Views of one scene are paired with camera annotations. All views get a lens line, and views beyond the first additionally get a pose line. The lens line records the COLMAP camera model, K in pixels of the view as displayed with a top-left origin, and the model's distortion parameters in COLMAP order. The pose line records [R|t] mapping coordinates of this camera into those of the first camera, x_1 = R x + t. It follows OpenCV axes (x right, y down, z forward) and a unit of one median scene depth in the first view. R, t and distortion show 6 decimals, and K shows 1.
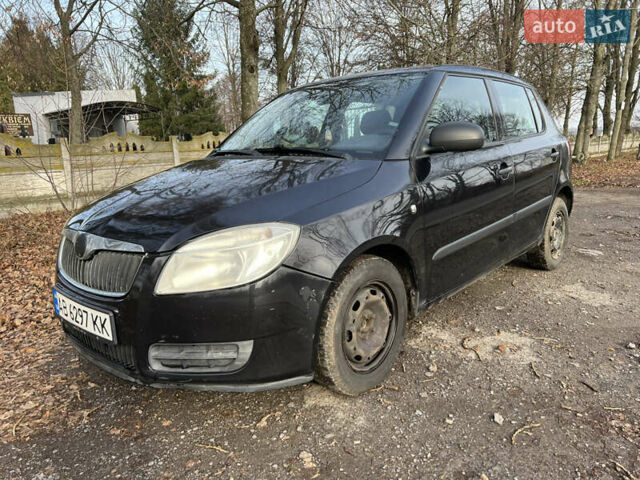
lens RADIAL K [[478.3, 0, 320.0], [0, 478.3, 240.0], [0, 0, 1]] dist [0.065207, -0.076421]
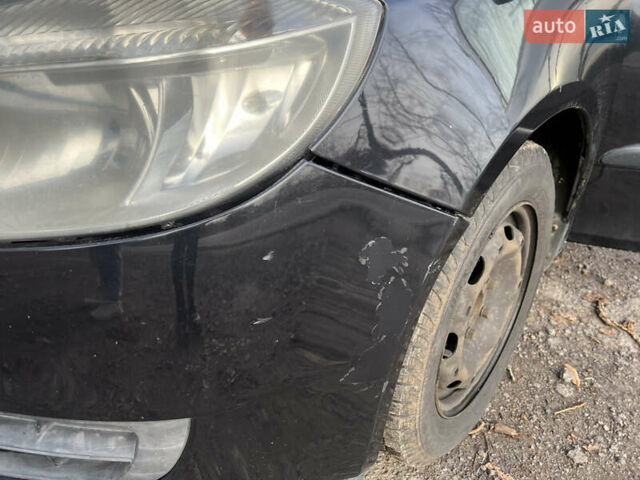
lens RADIAL K [[478.3, 0, 320.0], [0, 478.3, 240.0], [0, 0, 1]] dist [0.065207, -0.076421]
pose [[0.995481, 0.052116, 0.079384, -0.085565], [-0.070320, 0.966358, 0.247401, 0.030885], [-0.063820, -0.251865, 0.965656, 0.703196]]
